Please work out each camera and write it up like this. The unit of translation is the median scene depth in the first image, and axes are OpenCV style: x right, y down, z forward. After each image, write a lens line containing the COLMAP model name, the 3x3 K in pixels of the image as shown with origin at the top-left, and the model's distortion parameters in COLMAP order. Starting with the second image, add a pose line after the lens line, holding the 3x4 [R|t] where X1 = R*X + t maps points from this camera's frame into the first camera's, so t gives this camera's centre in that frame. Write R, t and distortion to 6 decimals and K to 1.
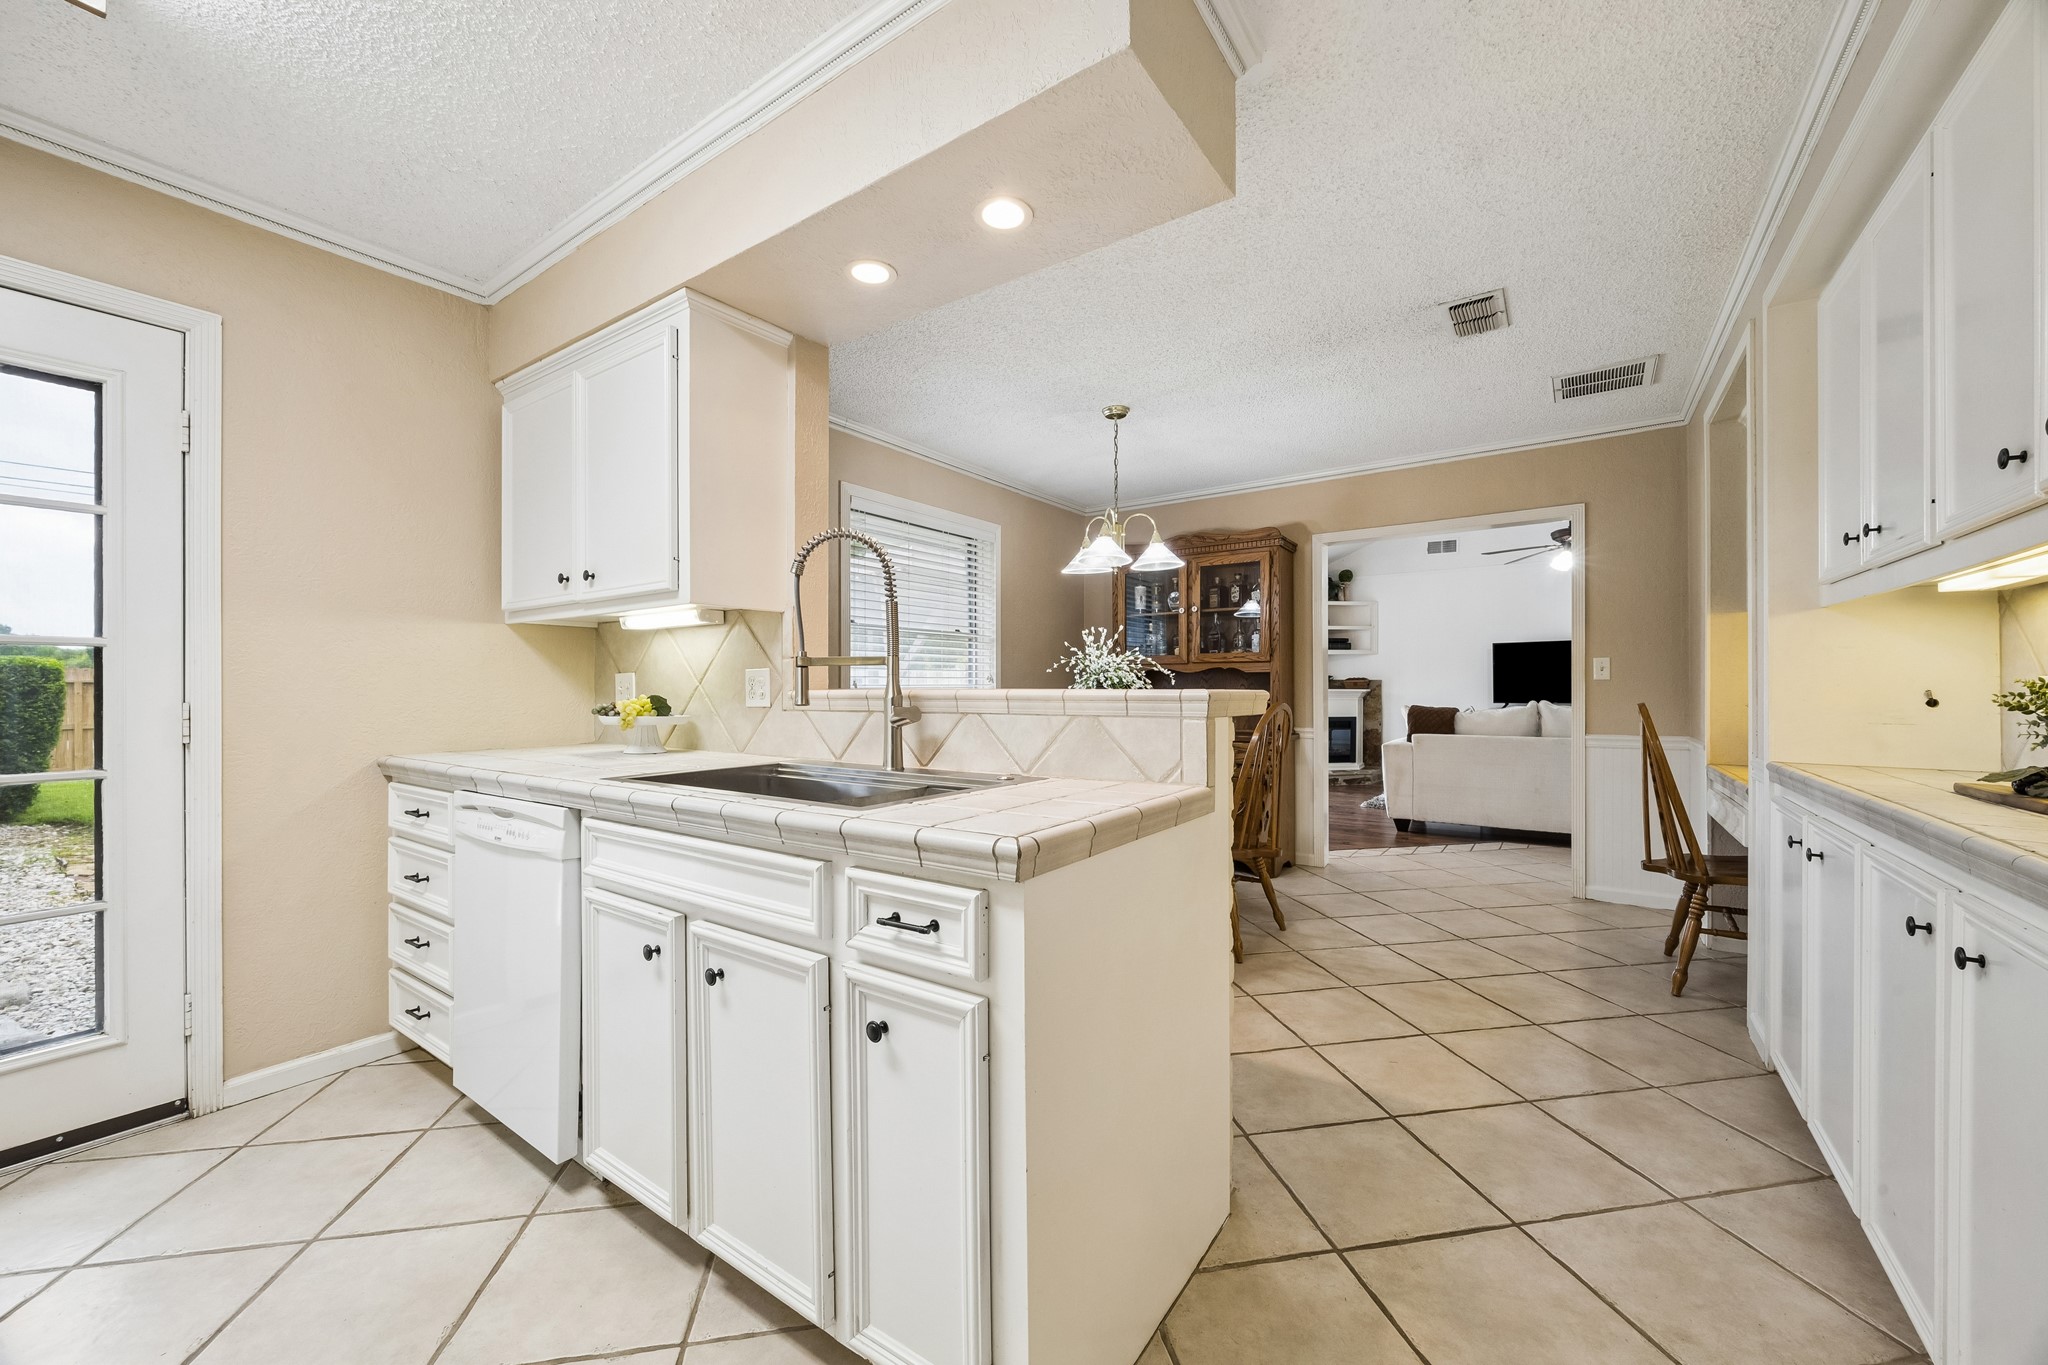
lens RADIAL K [[784.4, 0, 1032.9], [0, 784.4, 687.8], [0, 0, 1]] dist [-0.002936, -0.000245]
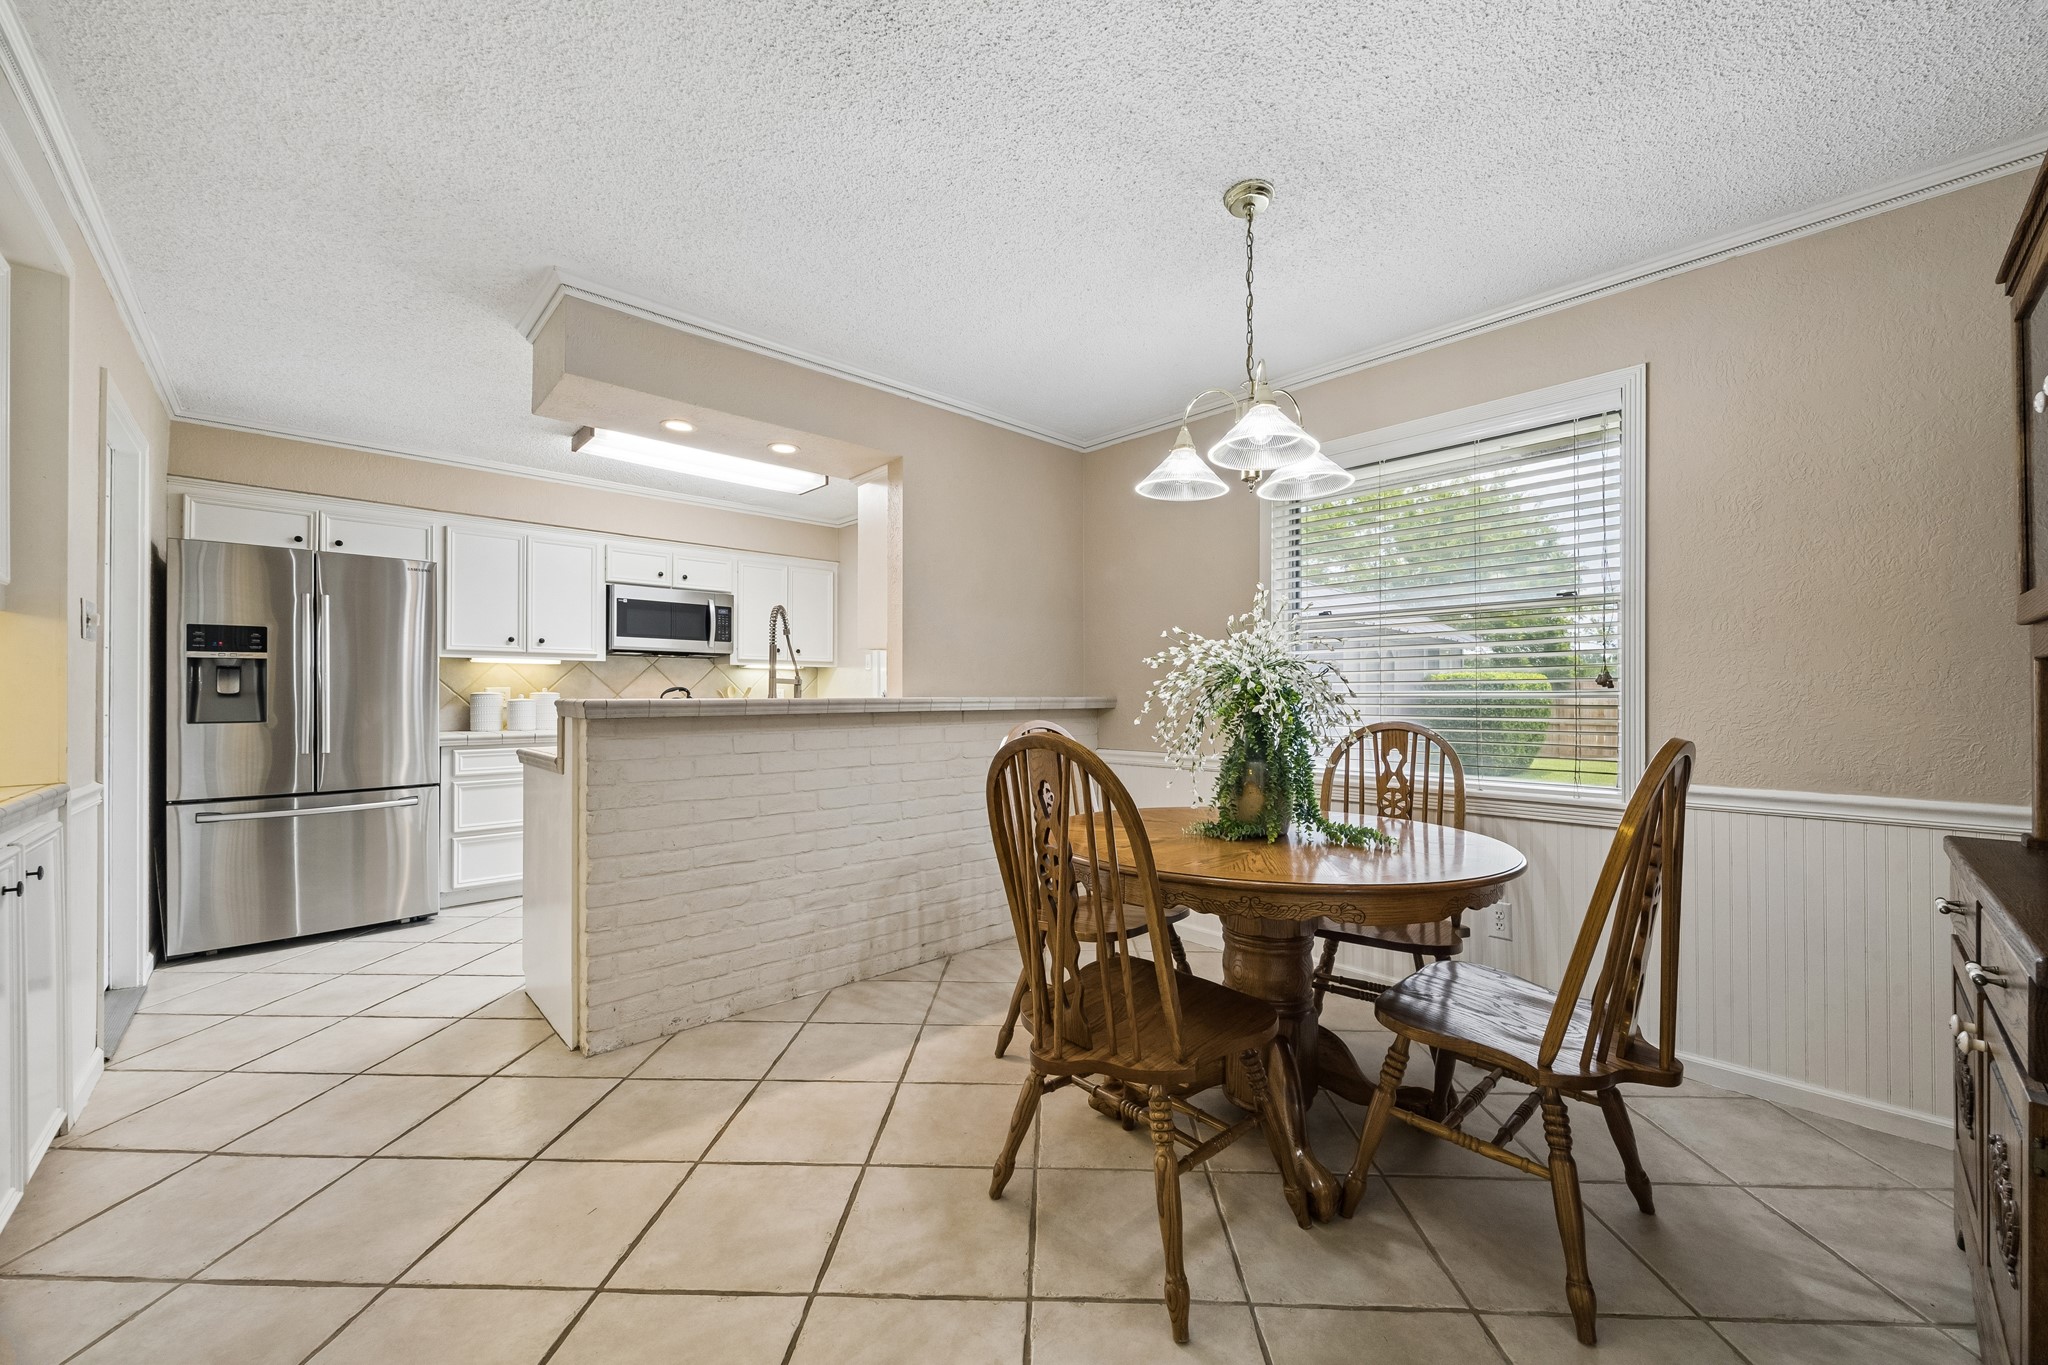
lens RADIAL K [[784.4, 0, 1032.9], [0, 784.4, 687.8], [0, 0, 1]] dist [-0.002936, -0.000245]
pose [[-0.212703, -0.004974, -0.977104, 0.921224], [-0.000931, 0.999988, -0.004887, -0.009597], [0.977116, -0.000129, -0.212705, 1.314235]]
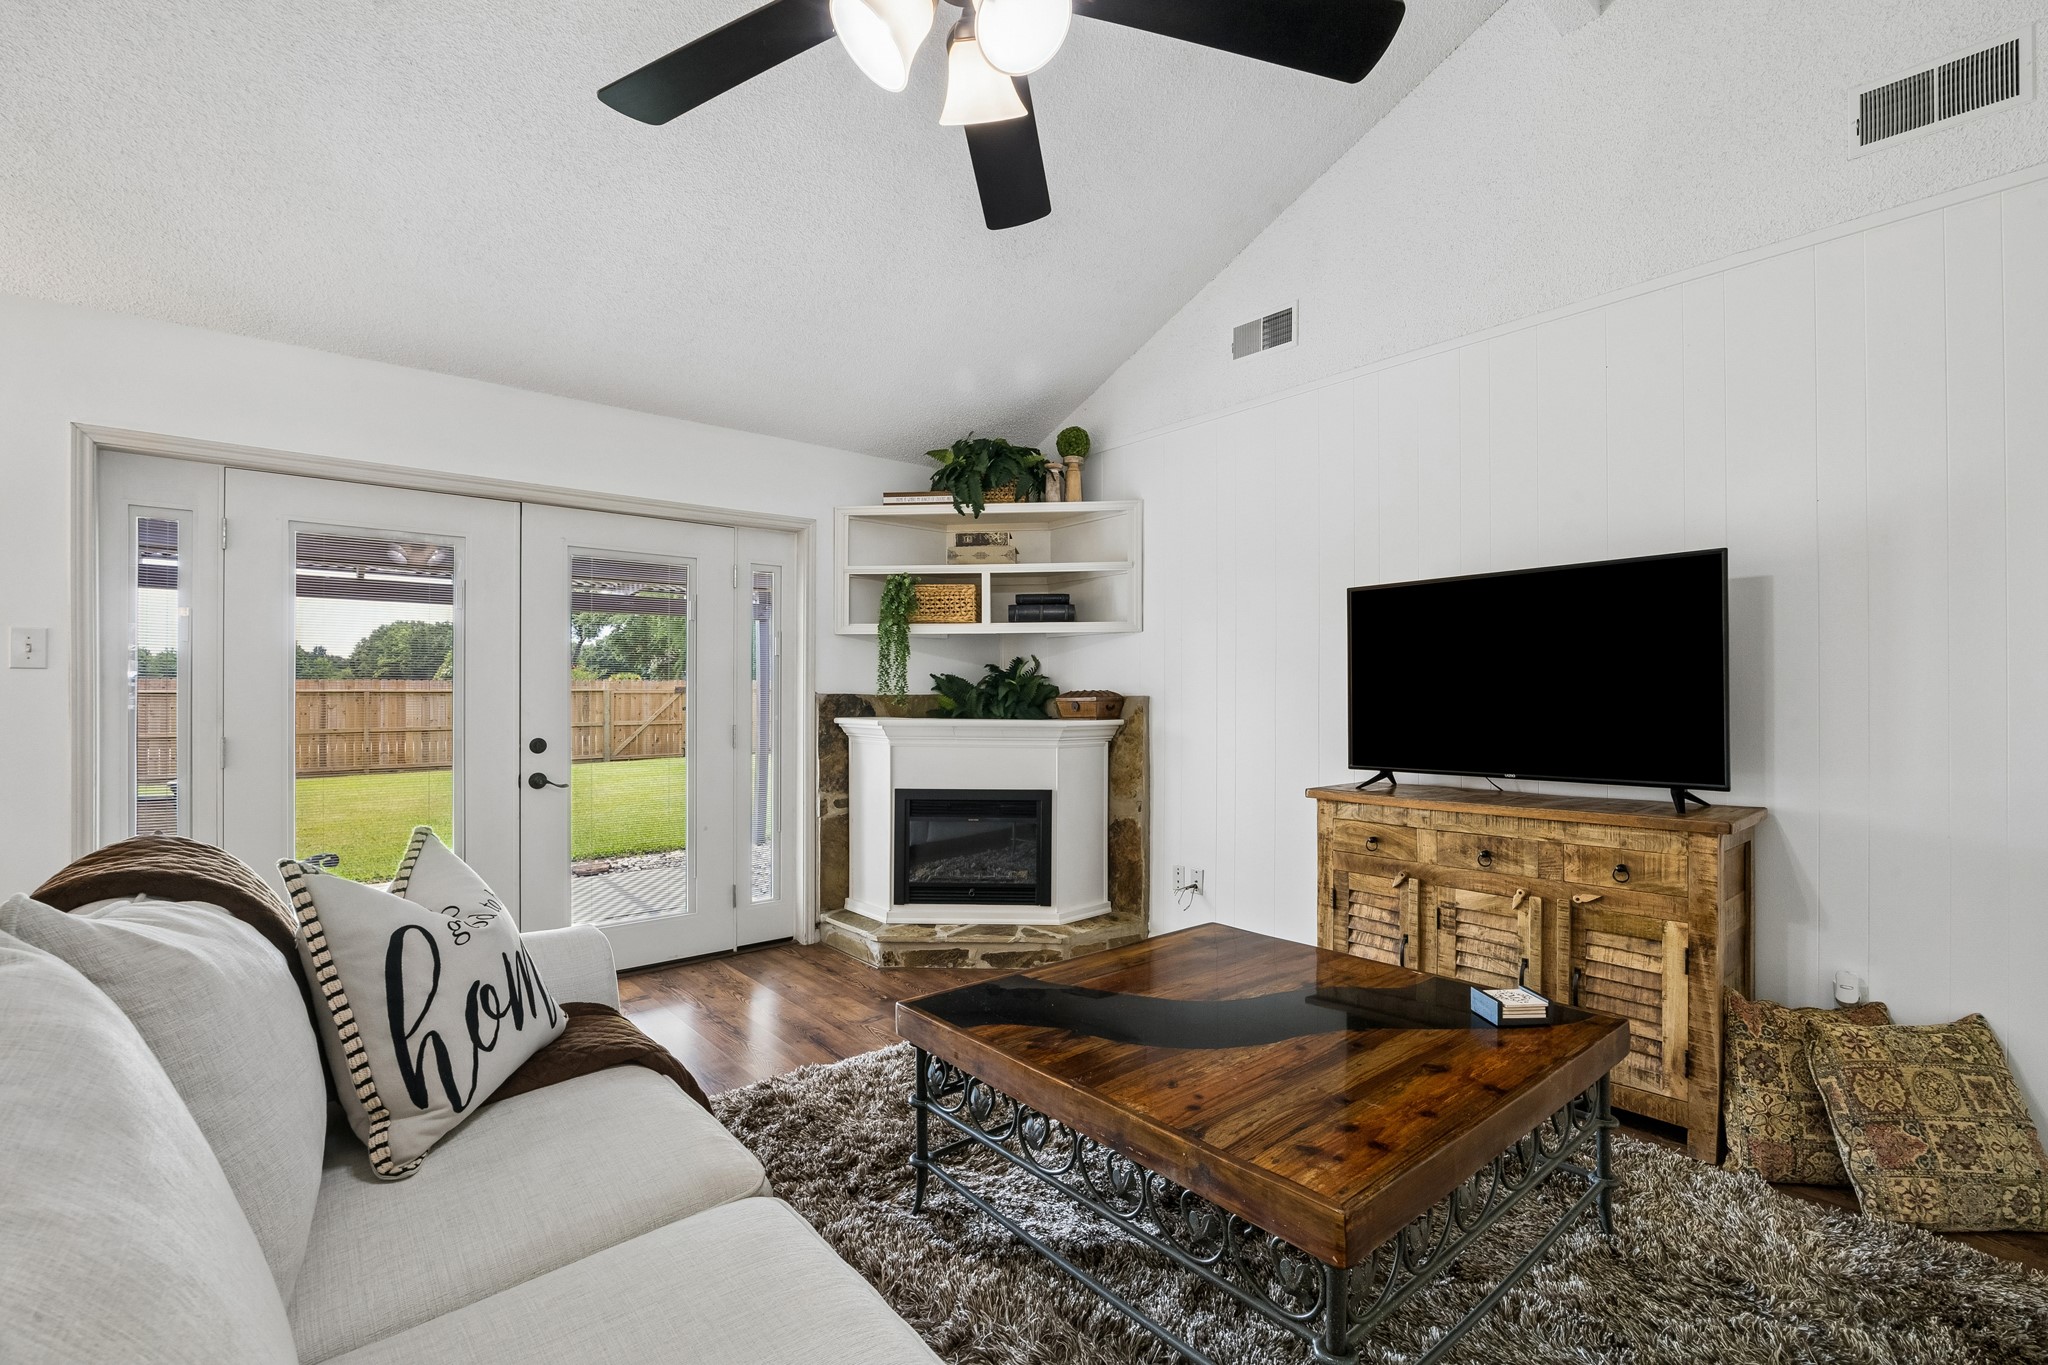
lens RADIAL K [[920.3, 0, 1027.7], [0, 920.3, 690.3], [0, 0, 1]] dist [-0.001172, -0.000021]
pose [[0.967442, -0.002563, -0.253080, 1.711621], [0.001275, 0.999985, -0.005256, -0.036848], [0.253089, 0.004762, 0.967431, 1.817200]]
